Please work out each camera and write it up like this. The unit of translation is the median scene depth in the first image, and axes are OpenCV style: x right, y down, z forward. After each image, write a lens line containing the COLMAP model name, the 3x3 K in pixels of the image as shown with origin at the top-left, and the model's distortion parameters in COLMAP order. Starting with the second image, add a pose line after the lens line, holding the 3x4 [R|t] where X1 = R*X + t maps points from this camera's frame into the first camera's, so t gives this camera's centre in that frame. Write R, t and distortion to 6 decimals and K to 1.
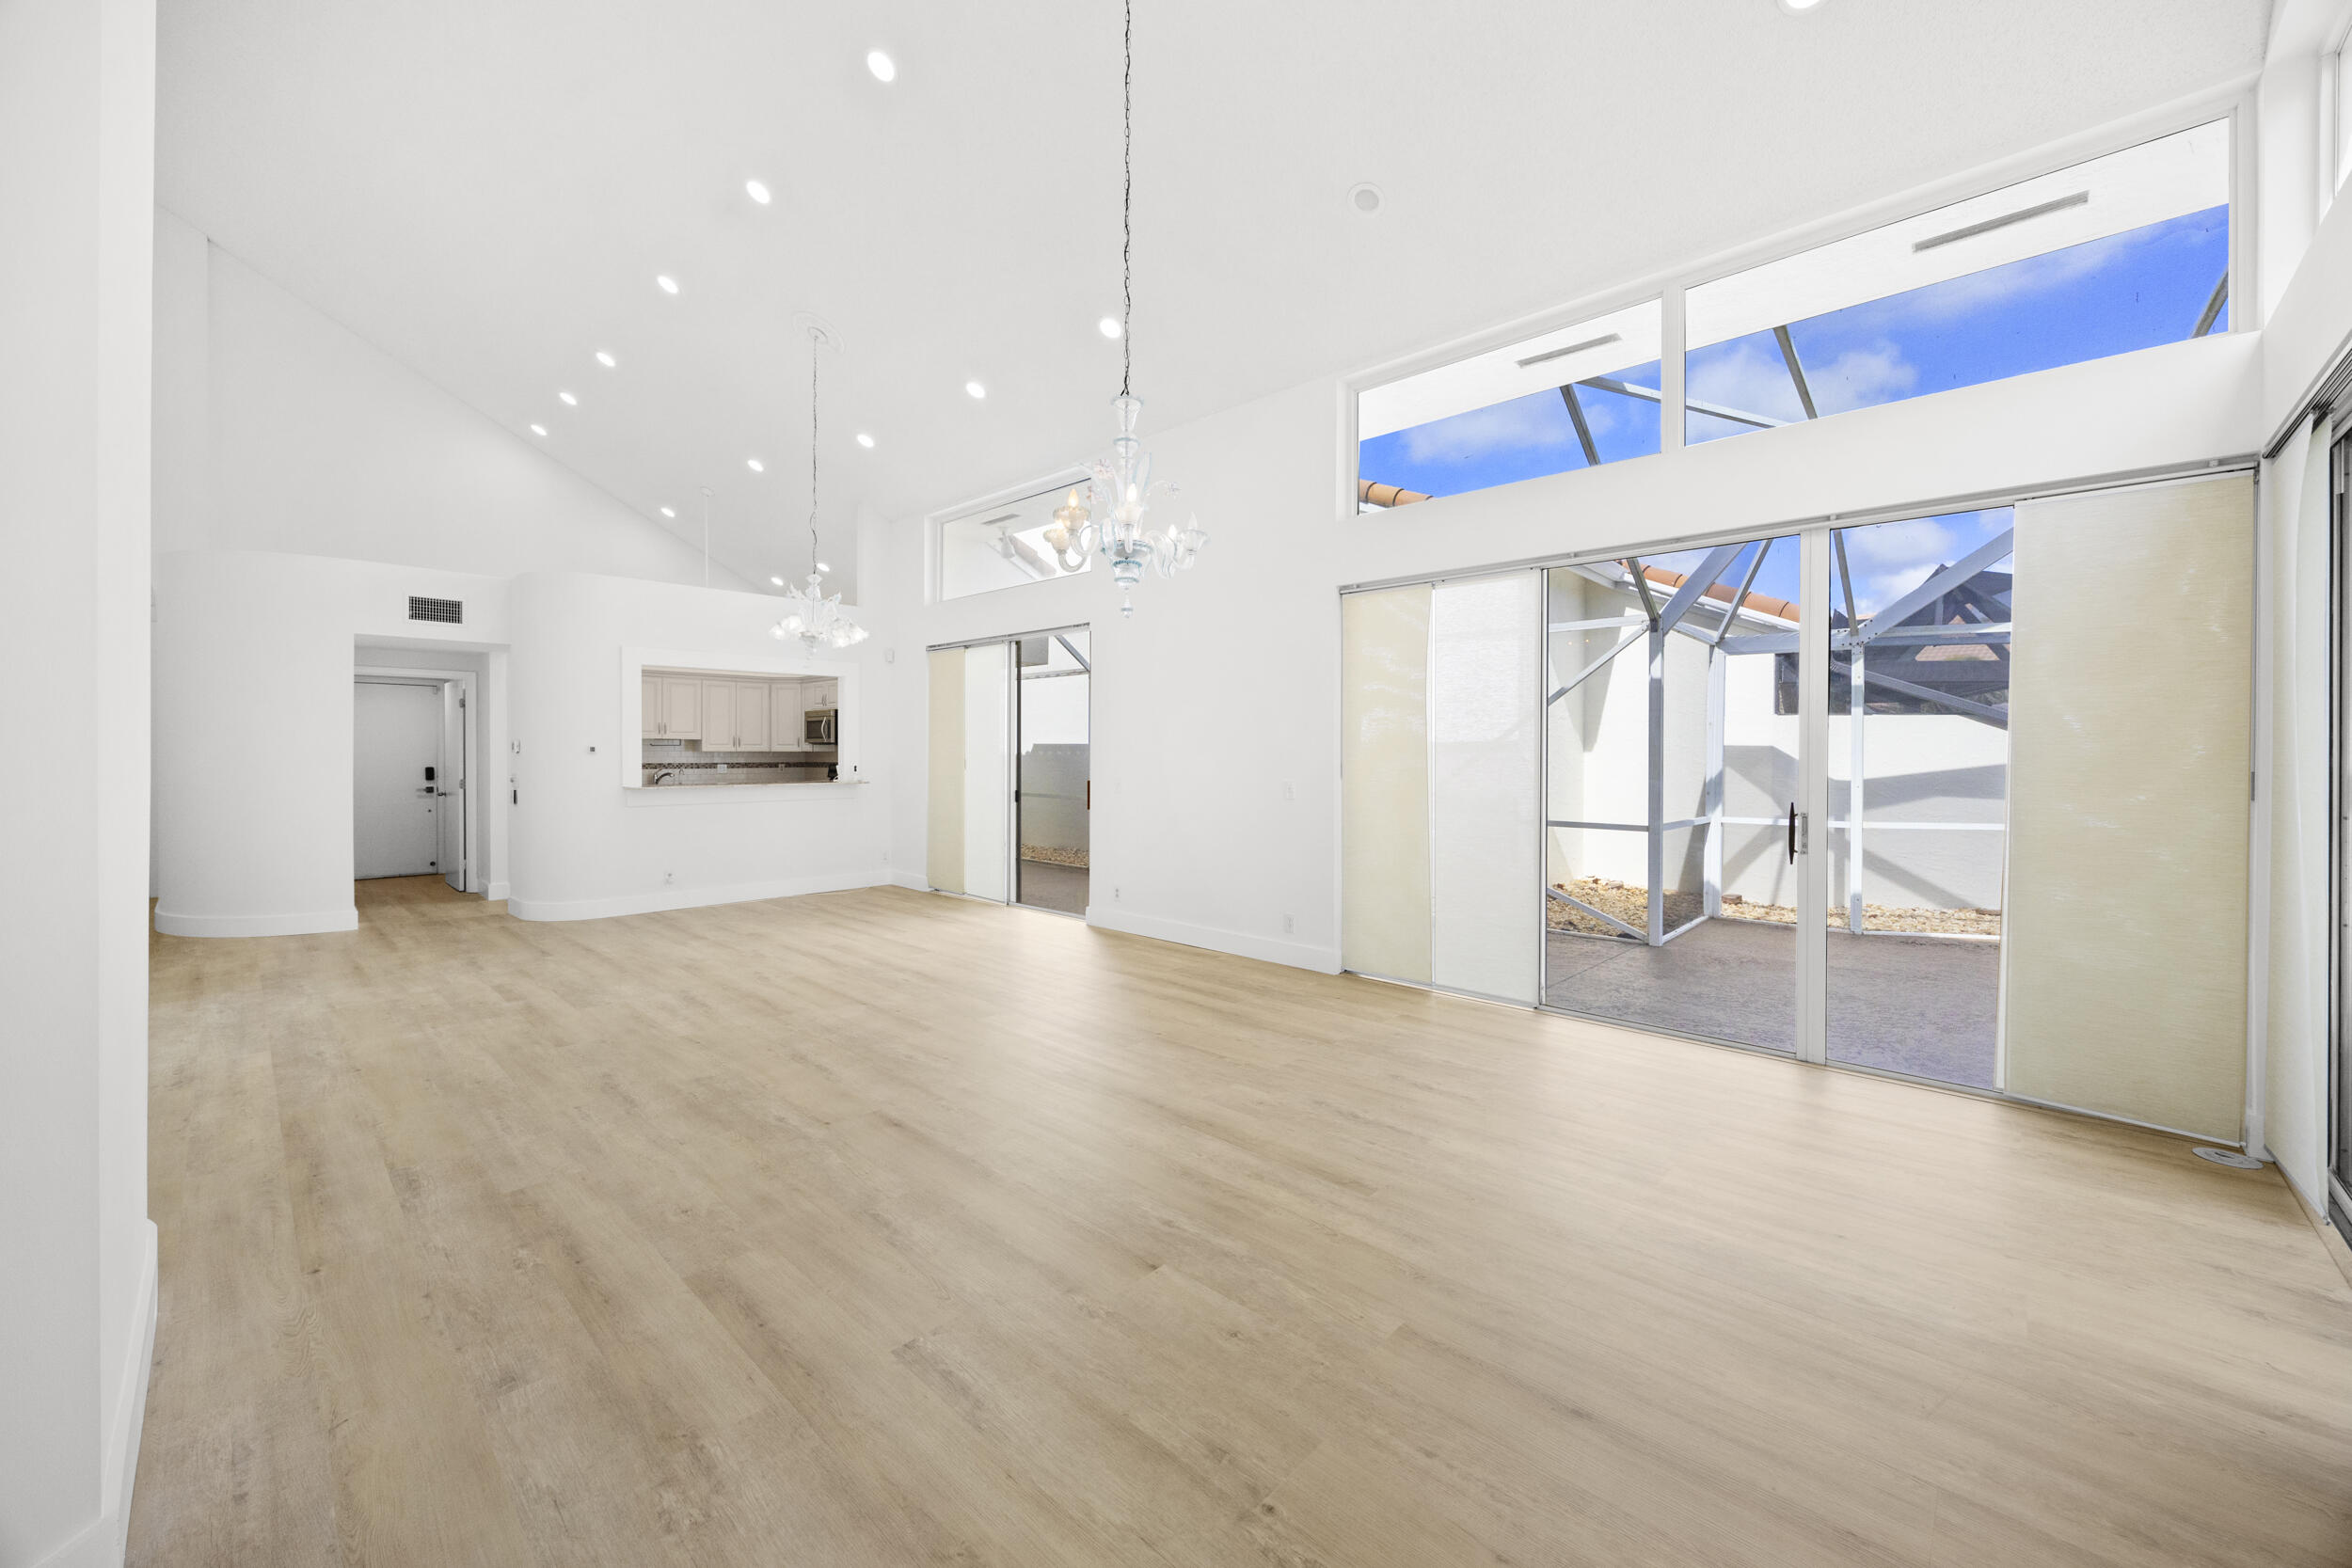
lens RADIAL K [[901.8, 0, 1182.9], [0, 901.8, 765.1], [0, 0, 1]] dist [-0.002280, -0.000245]
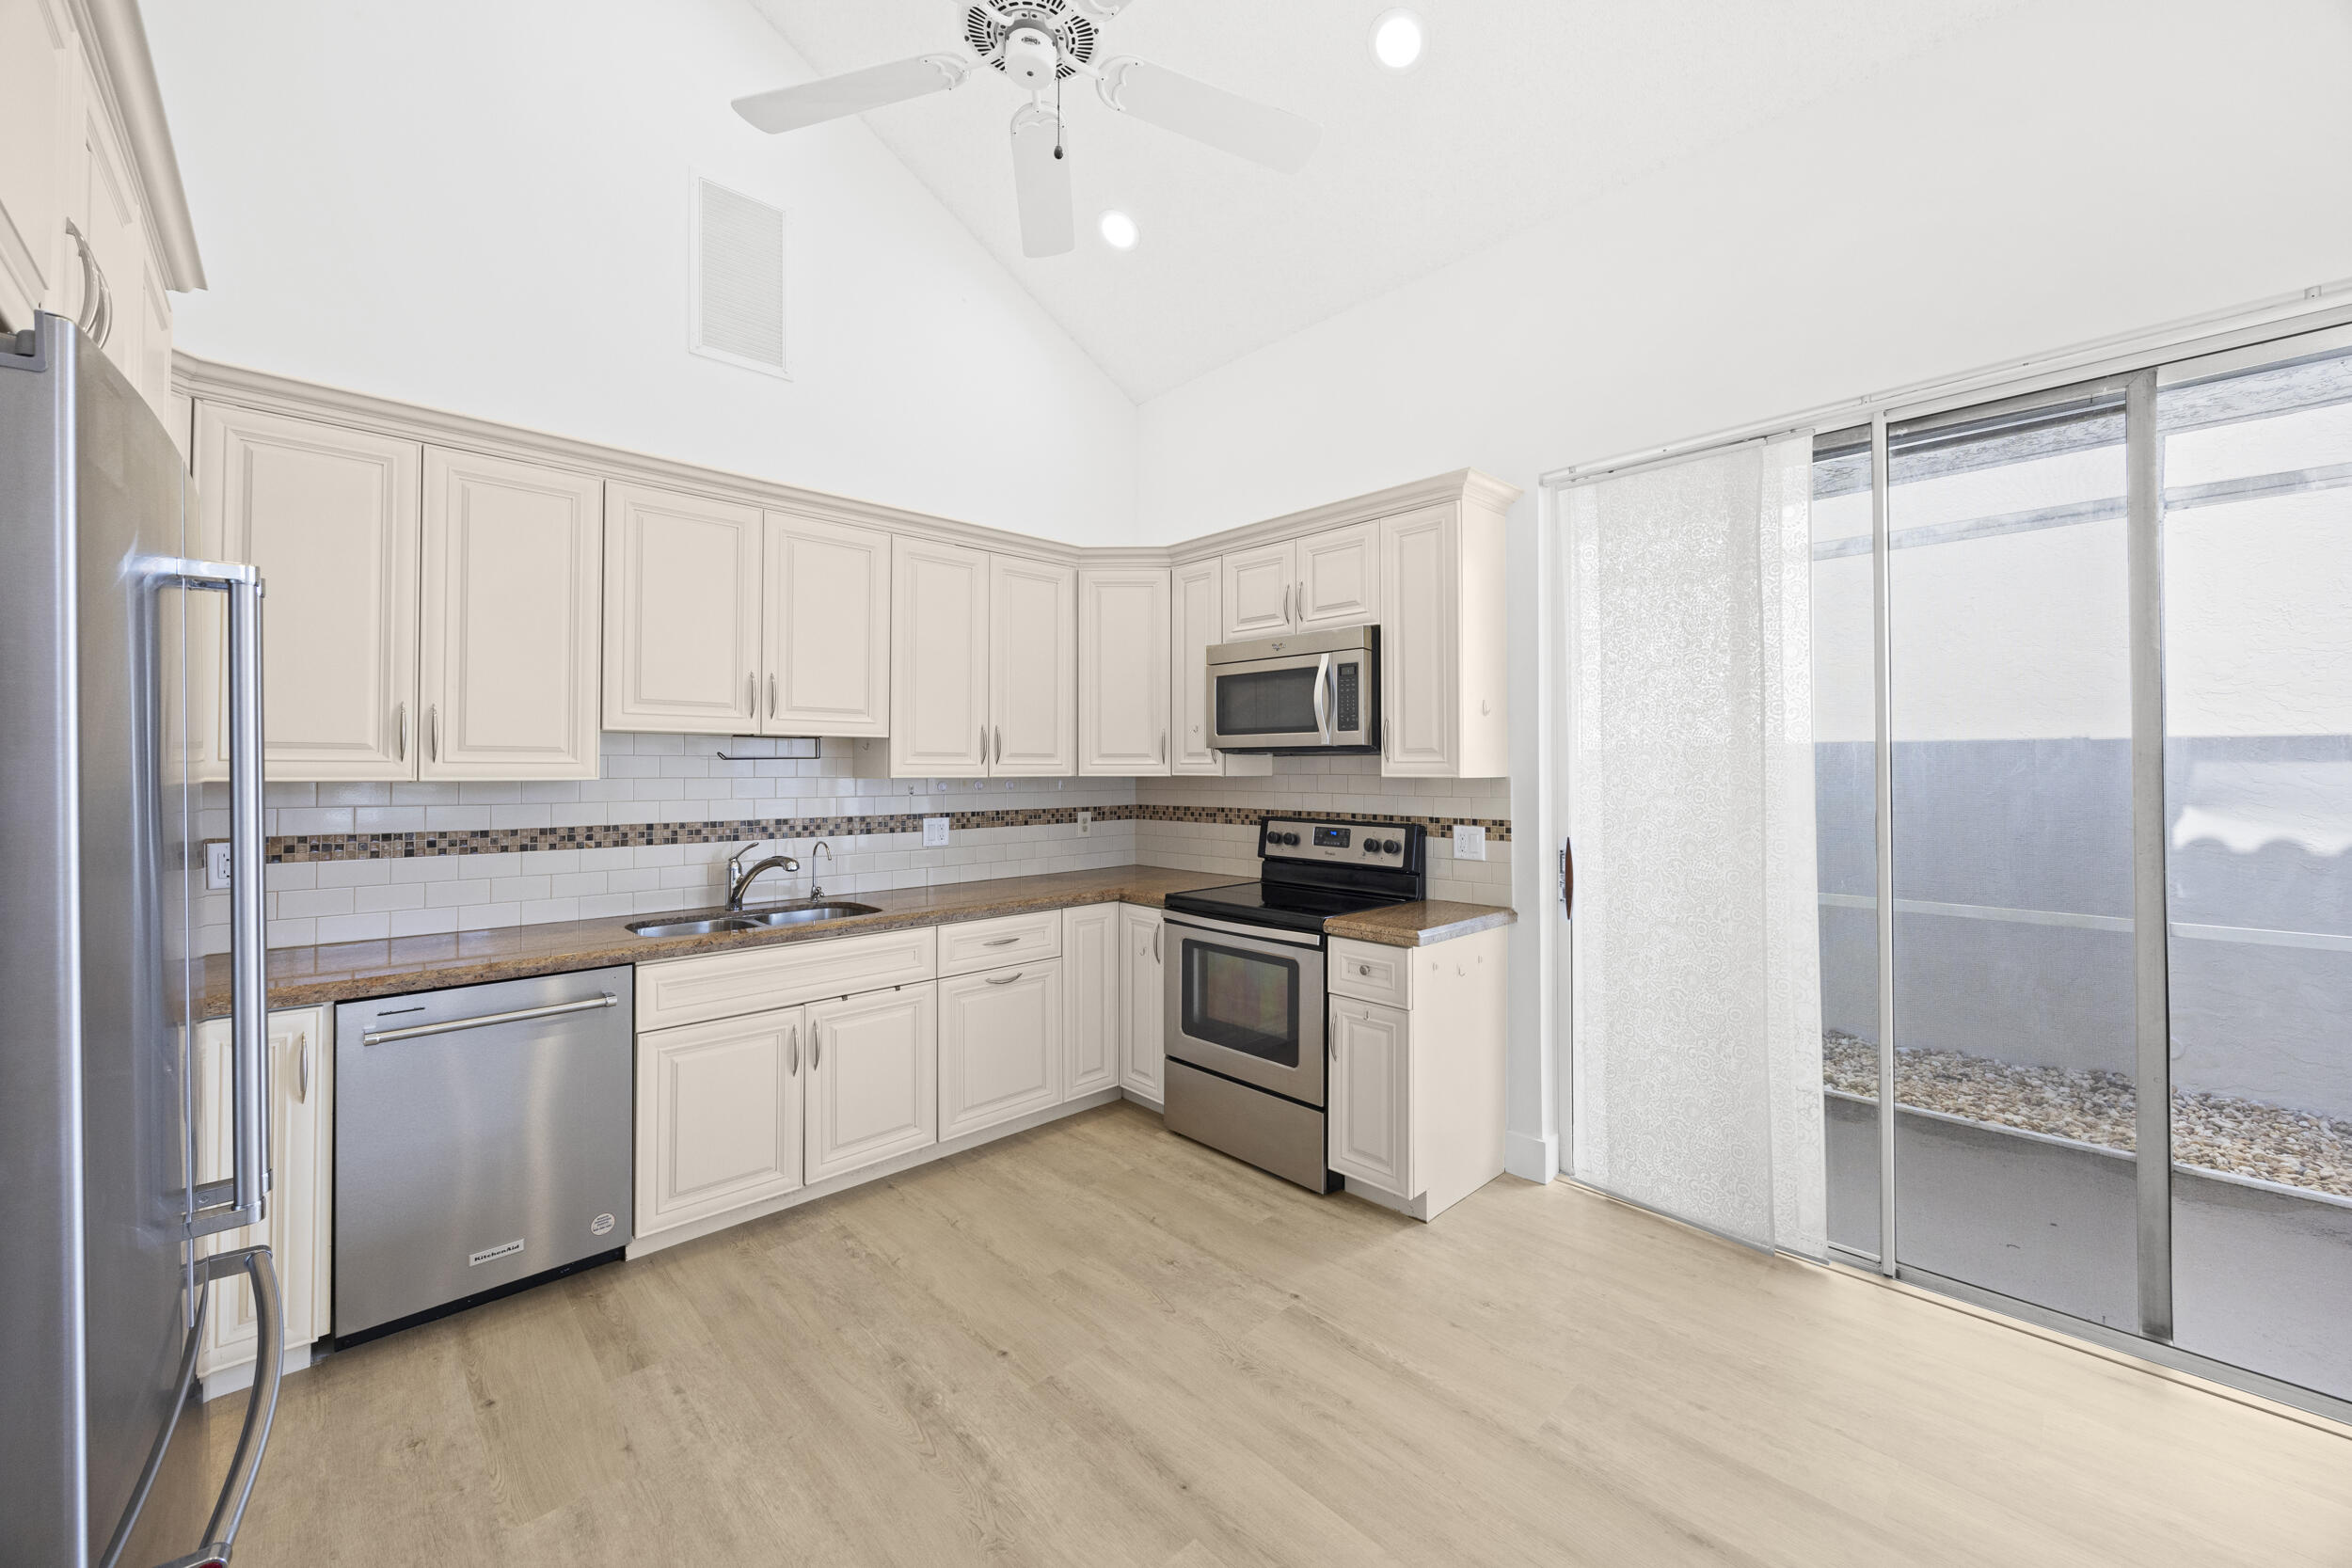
lens RADIAL K [[901.8, 0, 1182.9], [0, 901.8, 765.1], [0, 0, 1]] dist [-0.002280, -0.000245]
pose [[0.998920, -0.005261, -0.046170, -1.457456], [0.004430, 0.999827, -0.018077, -0.047546], [0.046257, 0.017853, 0.998770, 2.442249]]
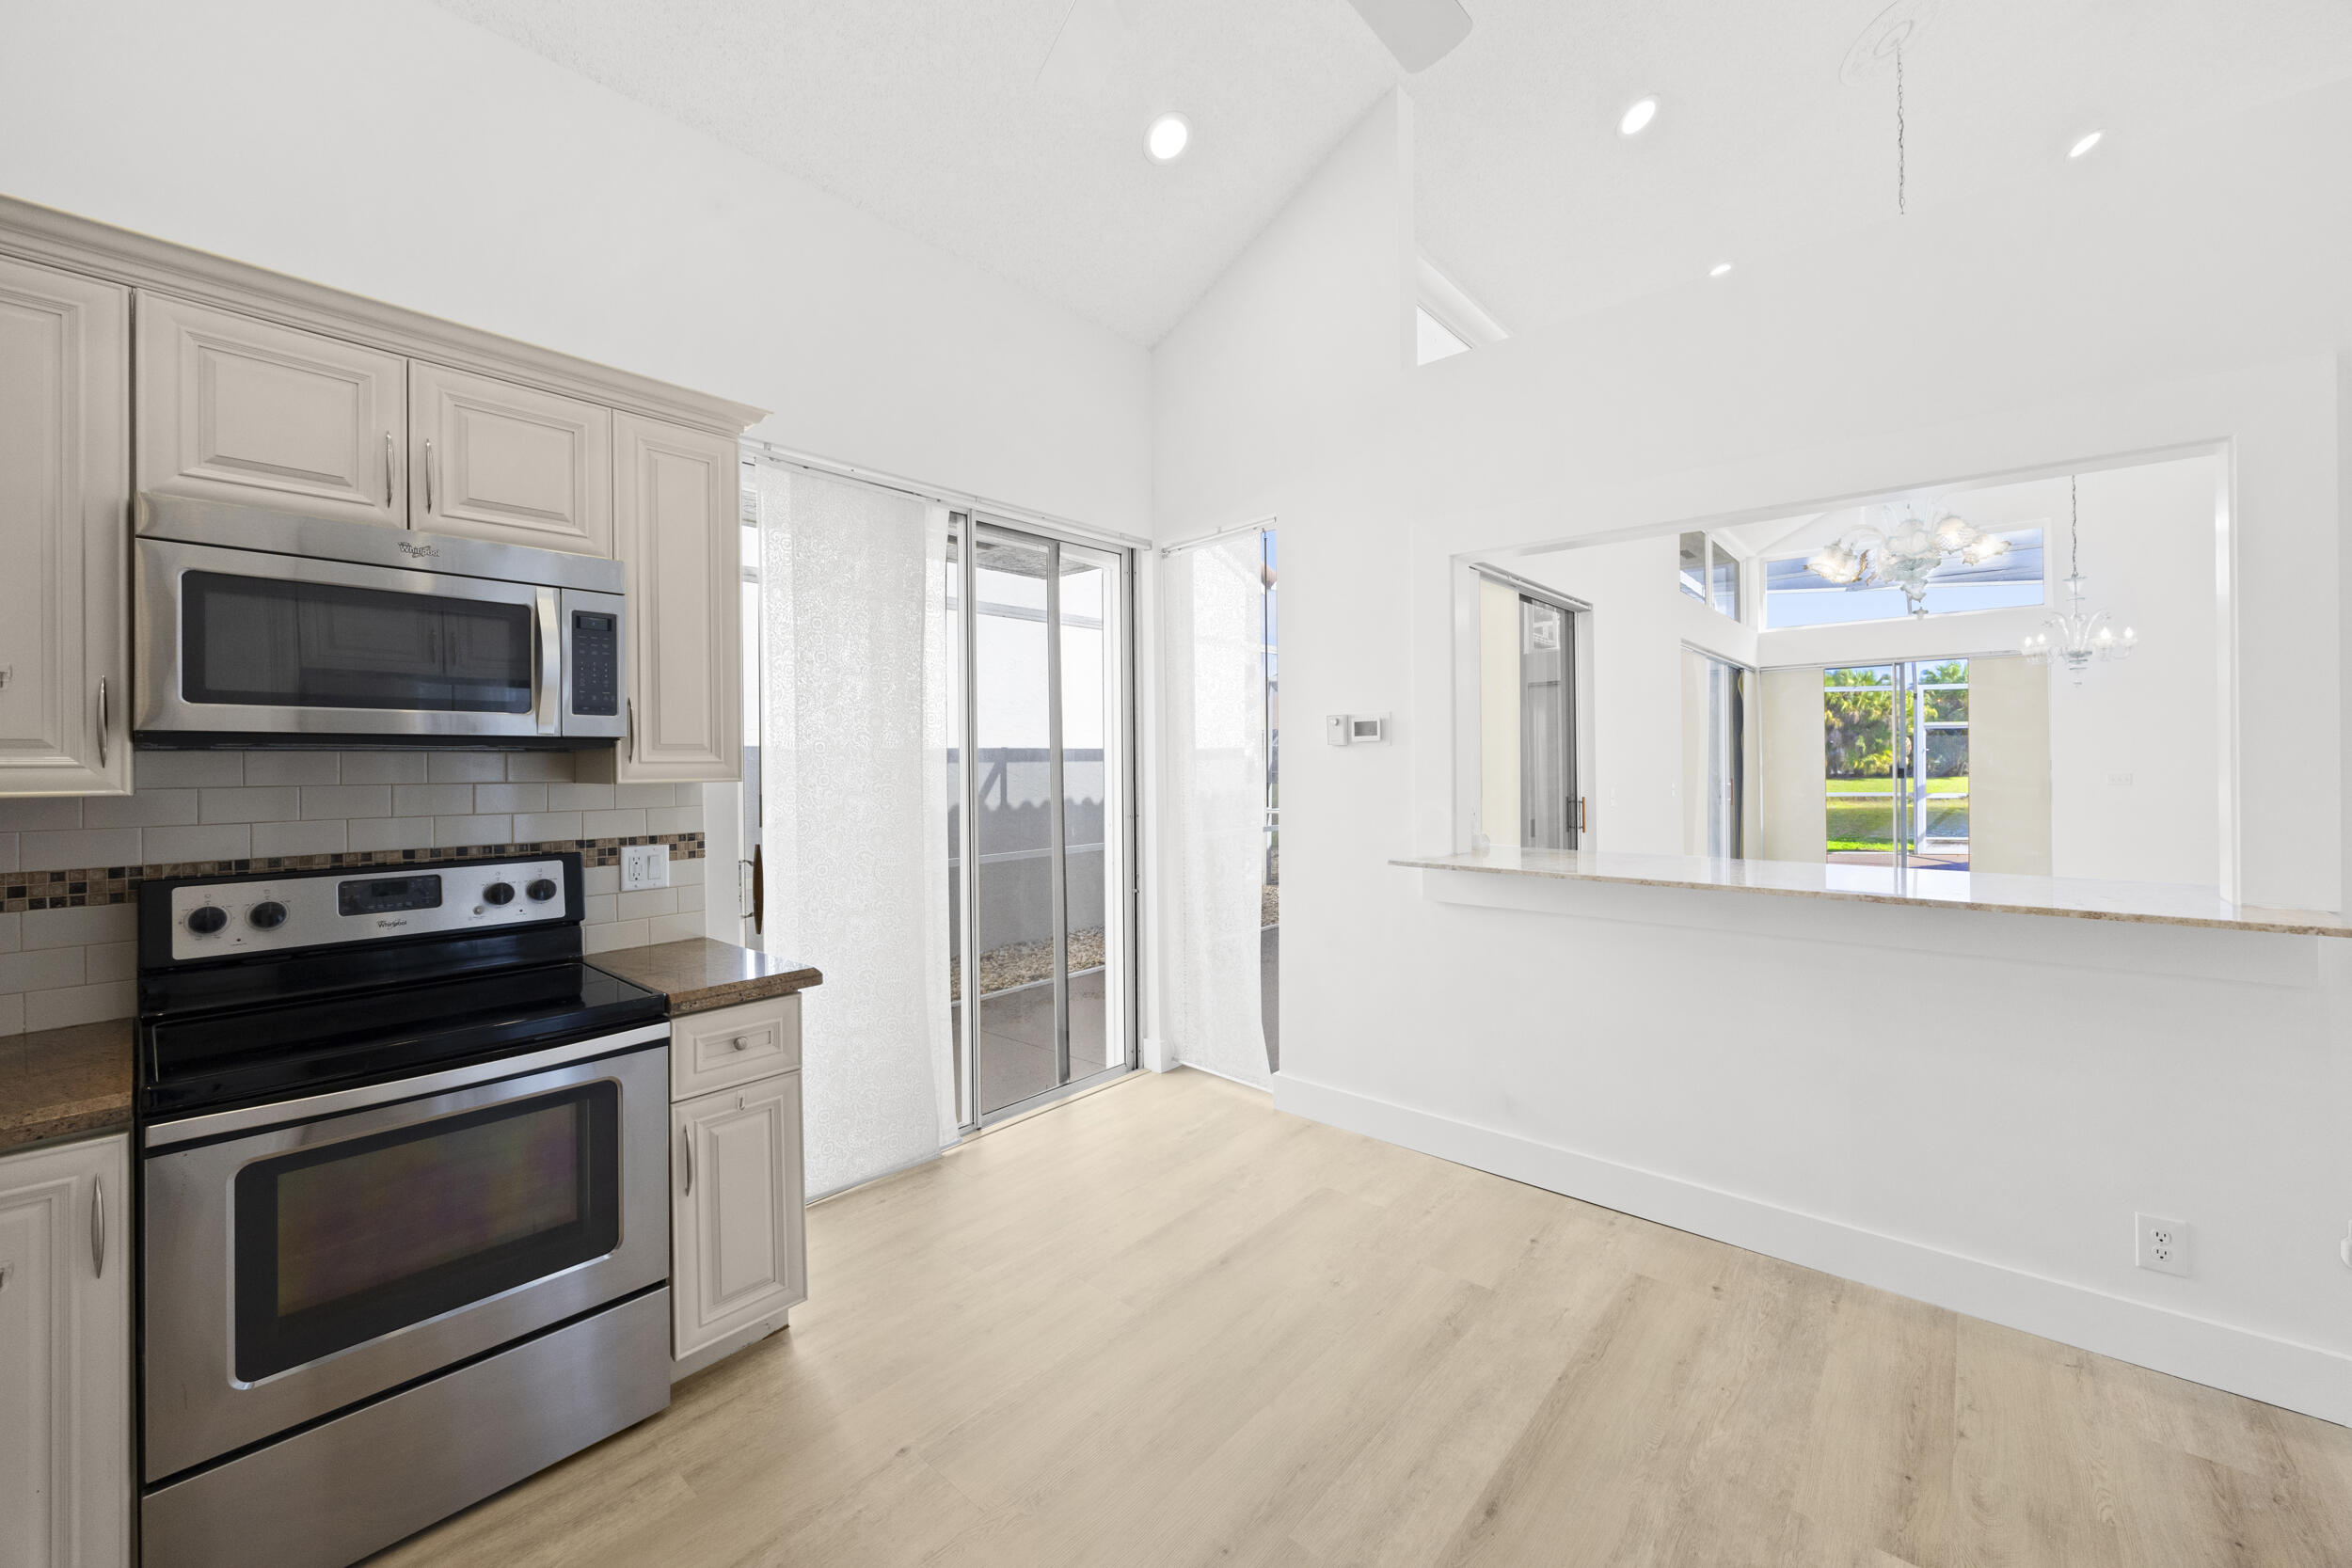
lens RADIAL K [[901.8, 0, 1182.9], [0, 901.8, 765.1], [0, 0, 1]] dist [-0.002280, -0.000245]
pose [[-0.037493, -0.007421, 0.999269, -1.956468], [0.022338, 0.999716, 0.008262, -0.061058], [-0.999047, 0.022632, -0.037316, 3.004782]]
